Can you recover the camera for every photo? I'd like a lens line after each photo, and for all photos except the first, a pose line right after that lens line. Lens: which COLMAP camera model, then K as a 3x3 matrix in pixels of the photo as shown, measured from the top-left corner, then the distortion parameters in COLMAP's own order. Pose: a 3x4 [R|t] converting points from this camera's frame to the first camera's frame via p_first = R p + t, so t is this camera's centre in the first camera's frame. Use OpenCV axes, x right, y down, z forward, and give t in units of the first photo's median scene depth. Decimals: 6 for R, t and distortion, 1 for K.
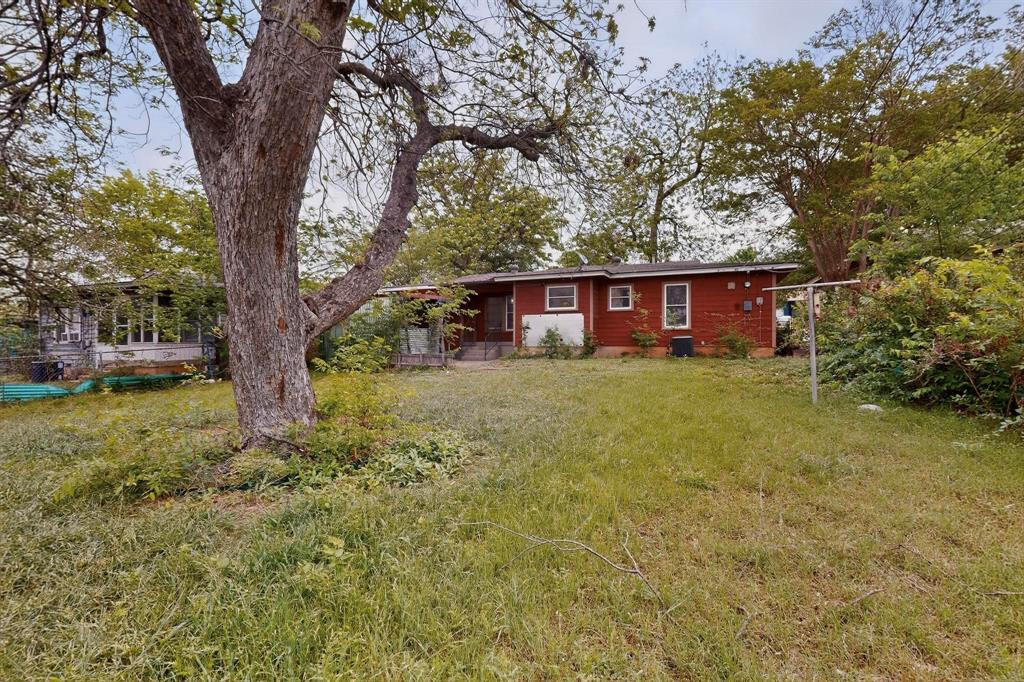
lens RADIAL K [[447.9, 0, 512.3], [0, 447.9, 338.9], [0, 0, 1]] dist [0.002611, -0.000246]
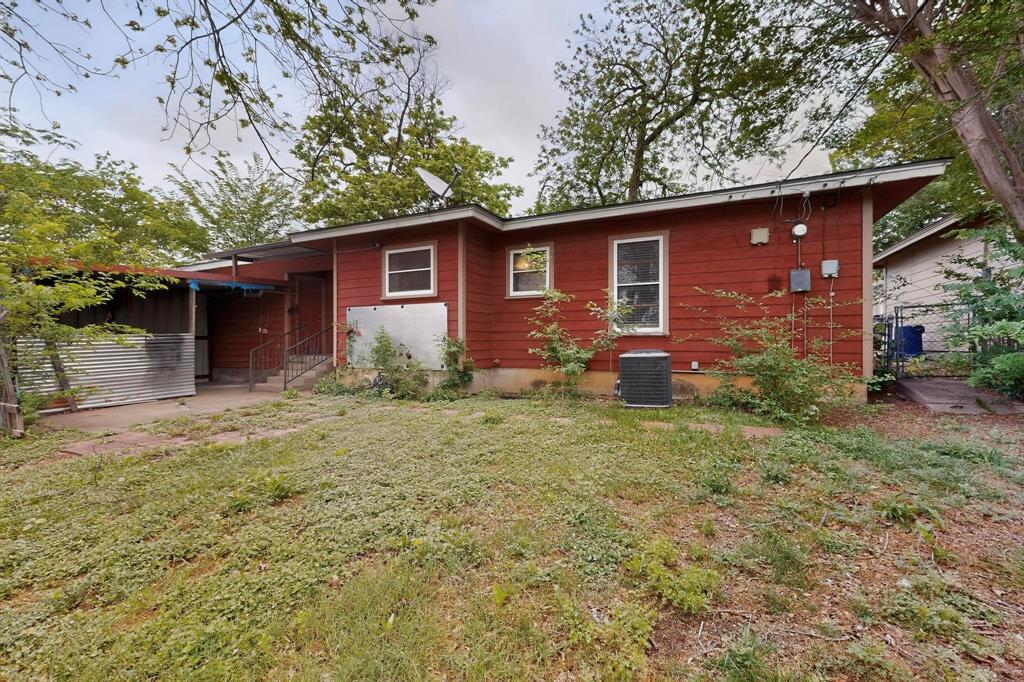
lens RADIAL K [[419.4, 0, 508.9], [0, 419.4, 339.8], [0, 0, 1]] dist [-0.002397, 0.000107]
pose [[0.999286, -0.002674, -0.037694, 0.242313], [0.002883, 0.999981, 0.005499, -0.018606], [0.037679, -0.005604, 0.999274, 0.544410]]
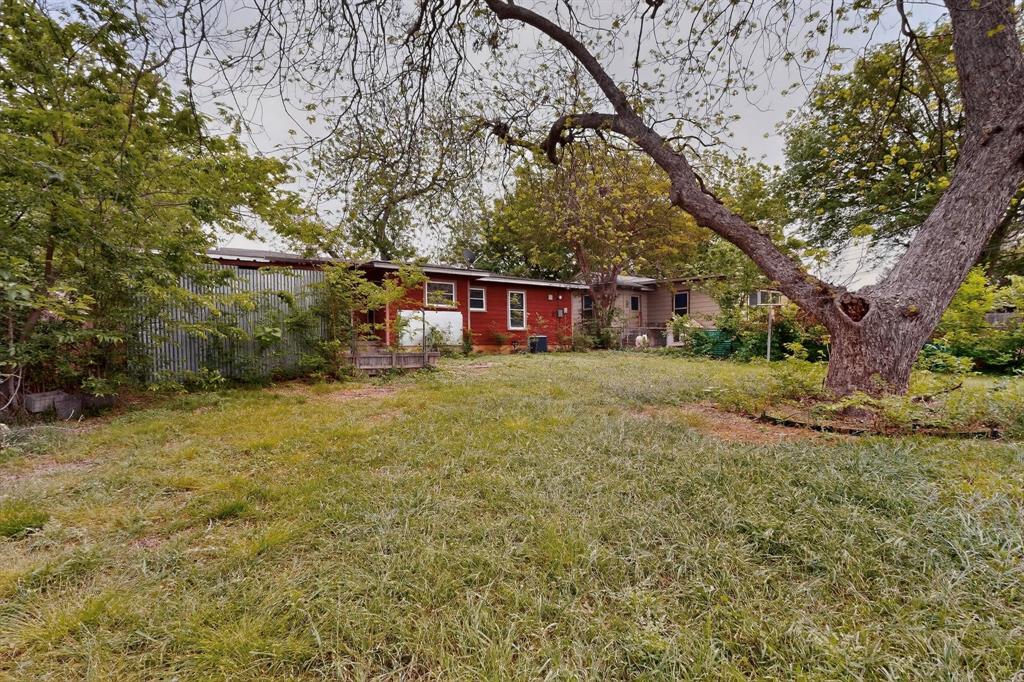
lens RADIAL K [[447.9, 0, 510.2], [0, 447.9, 346.0], [0, 0, 1]] dist [0.002611, -0.000246]
pose [[0.561279, -0.005061, 0.827611, -0.608907], [0.003020, 0.999987, 0.004067, 0.015363], [-0.827621, 0.000217, 0.561287, 0.345878]]
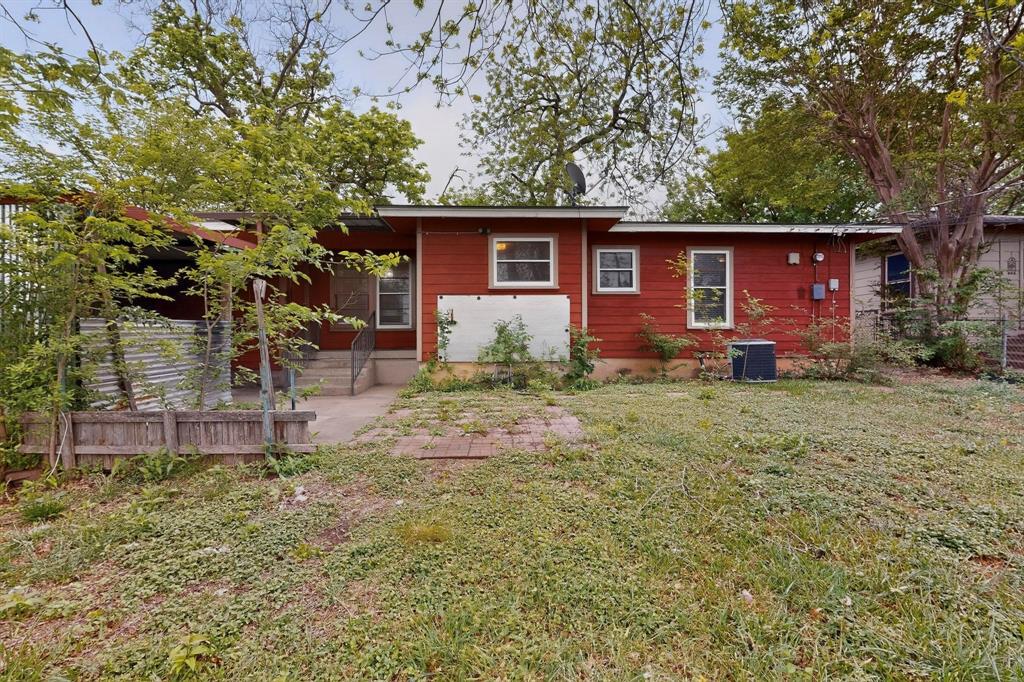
lens RADIAL K [[447.9, 0, 513.5], [0, 447.9, 337.5], [0, 0, 1]] dist [0.002611, -0.000246]
pose [[0.906372, 0.000373, 0.422481, -0.110433], [-0.001518, 0.999996, 0.002373, -0.010404], [-0.422478, -0.002793, 0.906369, 0.567504]]
